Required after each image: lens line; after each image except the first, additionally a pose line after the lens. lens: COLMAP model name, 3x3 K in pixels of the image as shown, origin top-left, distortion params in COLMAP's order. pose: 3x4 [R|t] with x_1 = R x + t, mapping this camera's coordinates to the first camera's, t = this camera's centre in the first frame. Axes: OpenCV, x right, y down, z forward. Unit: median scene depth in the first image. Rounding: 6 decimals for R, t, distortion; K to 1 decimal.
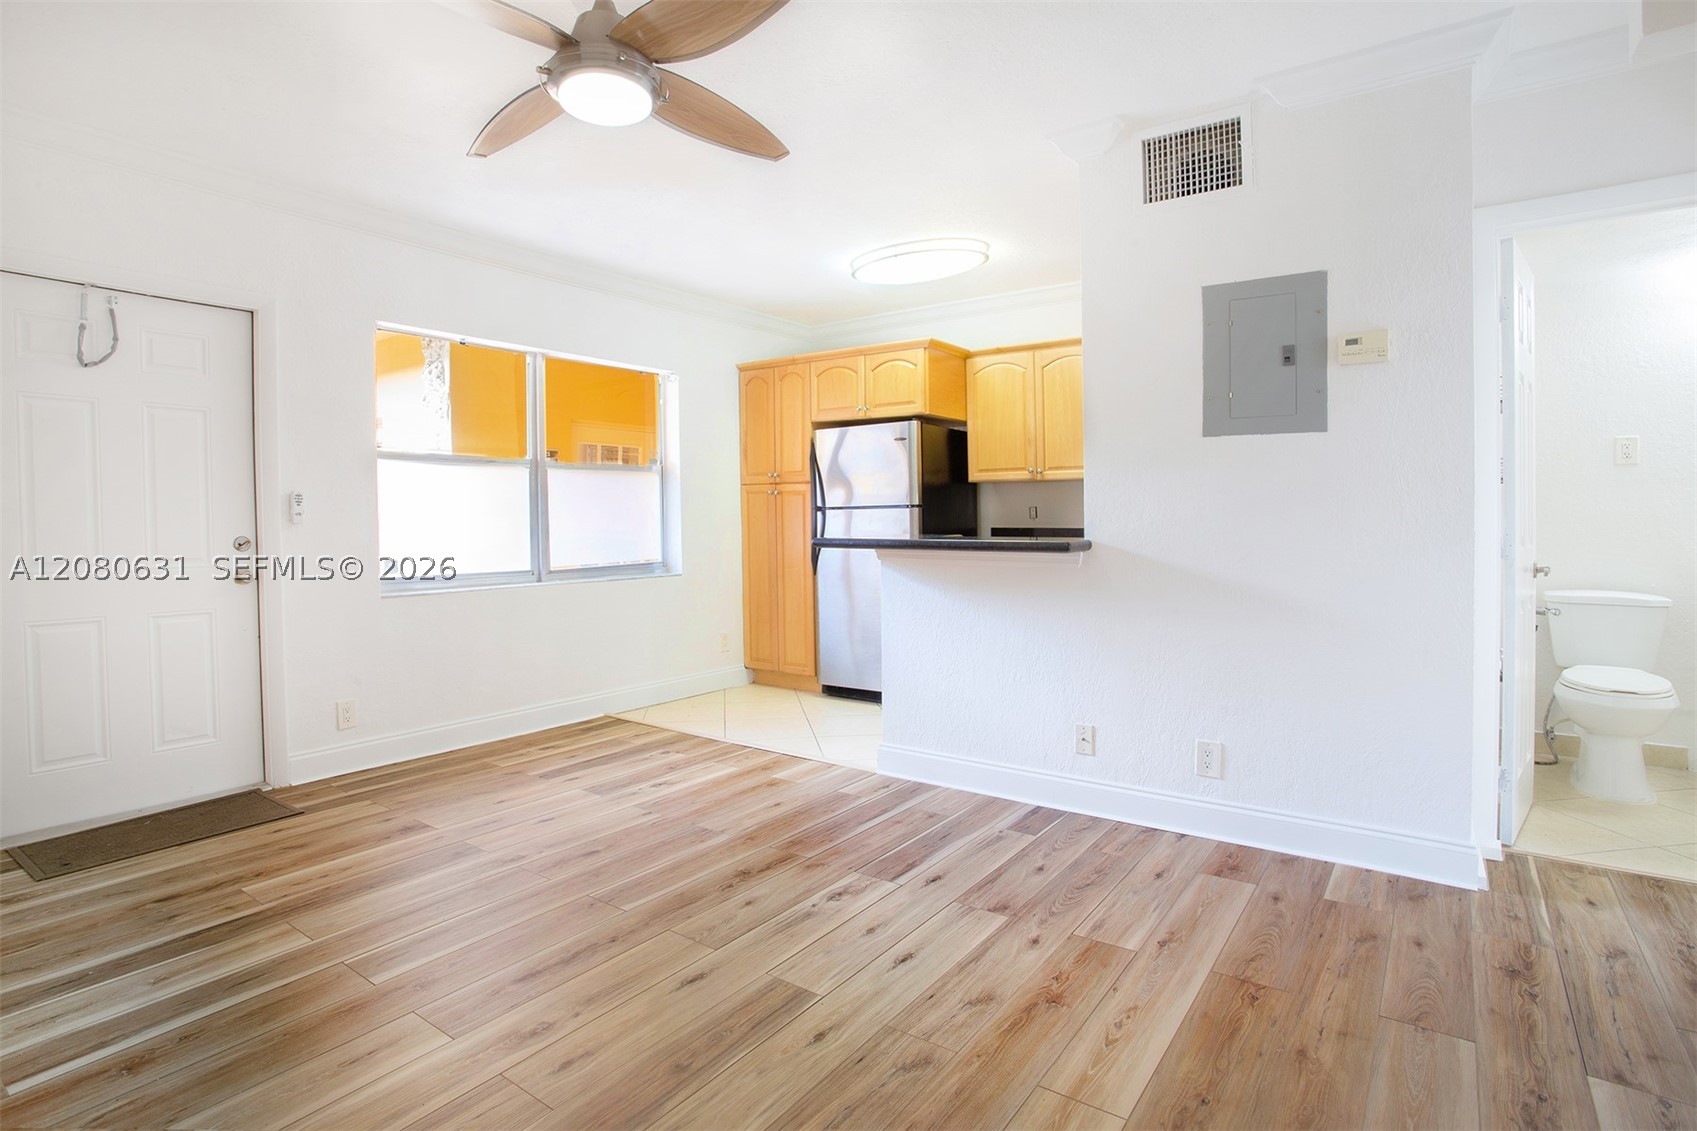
lens RADIAL K [[874.6, 0, 858.5], [0, 874.6, 522.9], [0, 0, 1]] dist [-0.092137, 0.048318]
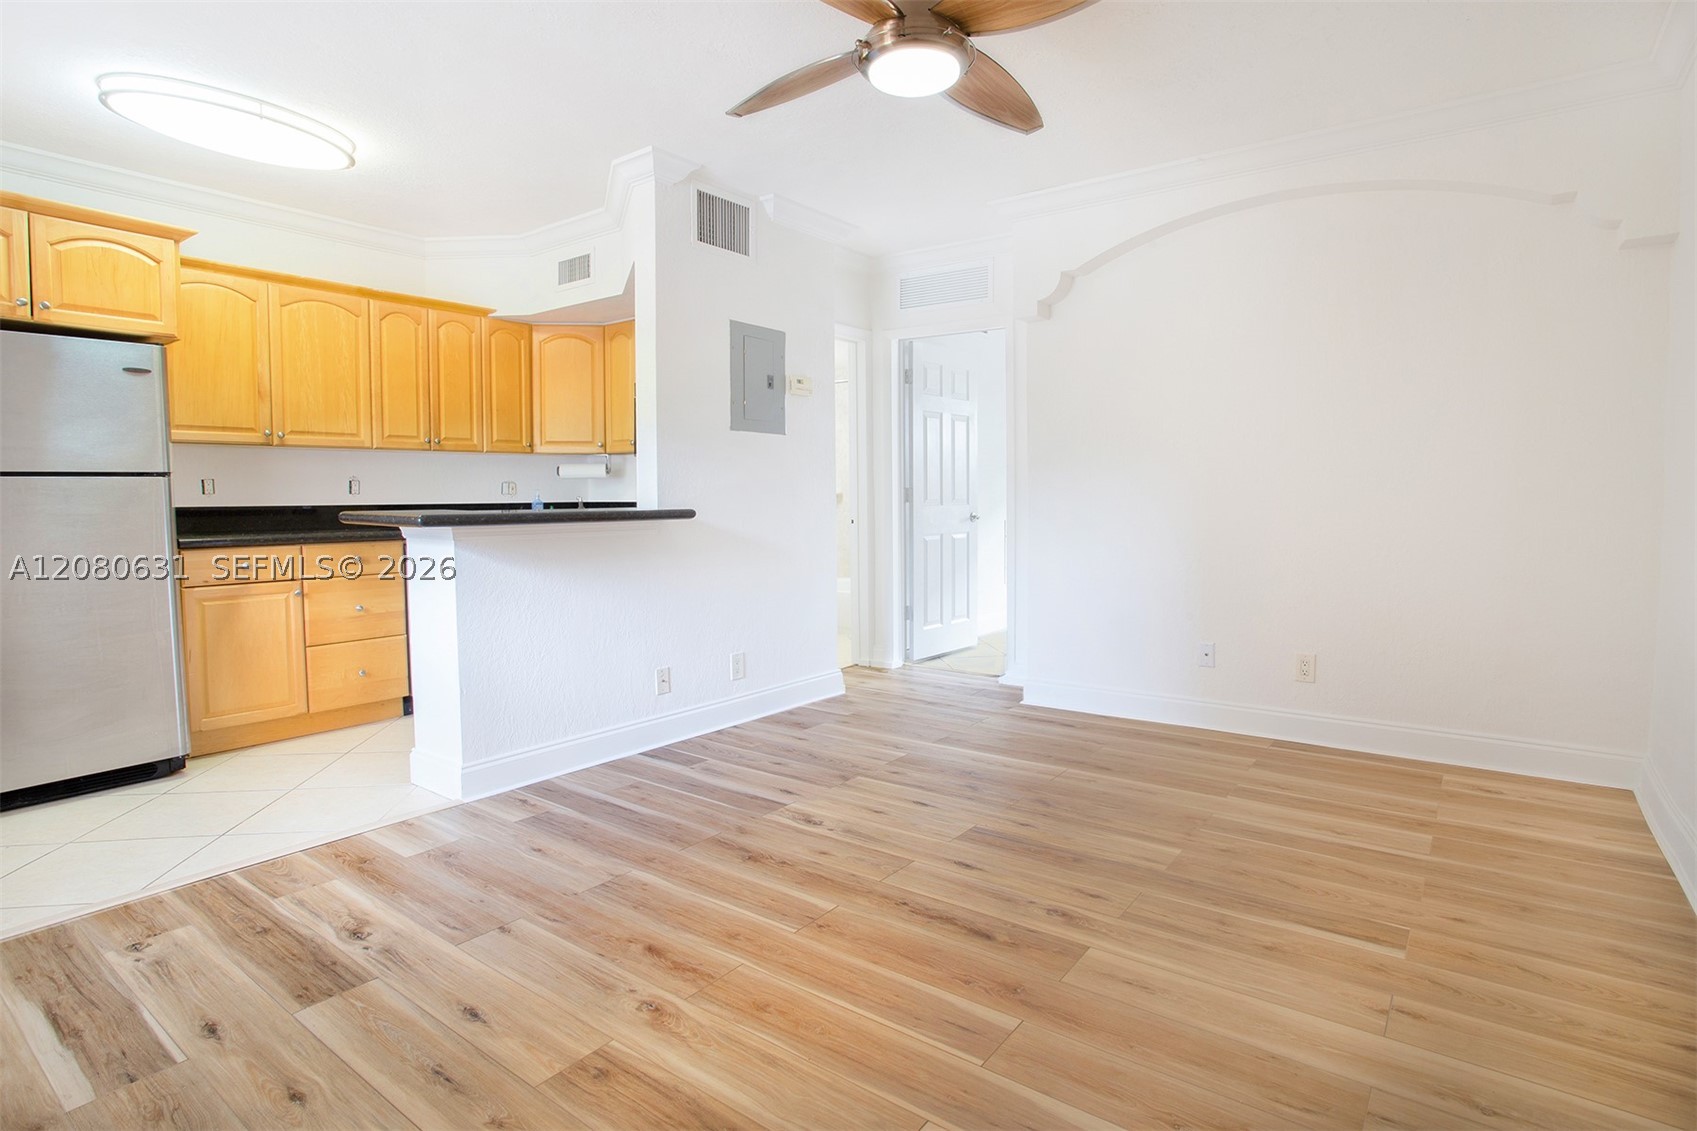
lens RADIAL K [[880.6, 0, 856.0], [0, 880.6, 541.0], [0, 0, 1]] dist [-0.054463, 0.027929]
pose [[0.015266, -0.049048, 0.998680, -1.058734], [0.009361, 0.998759, 0.048909, 0.007541], [-0.999840, 0.008602, 0.015707, 0.843699]]
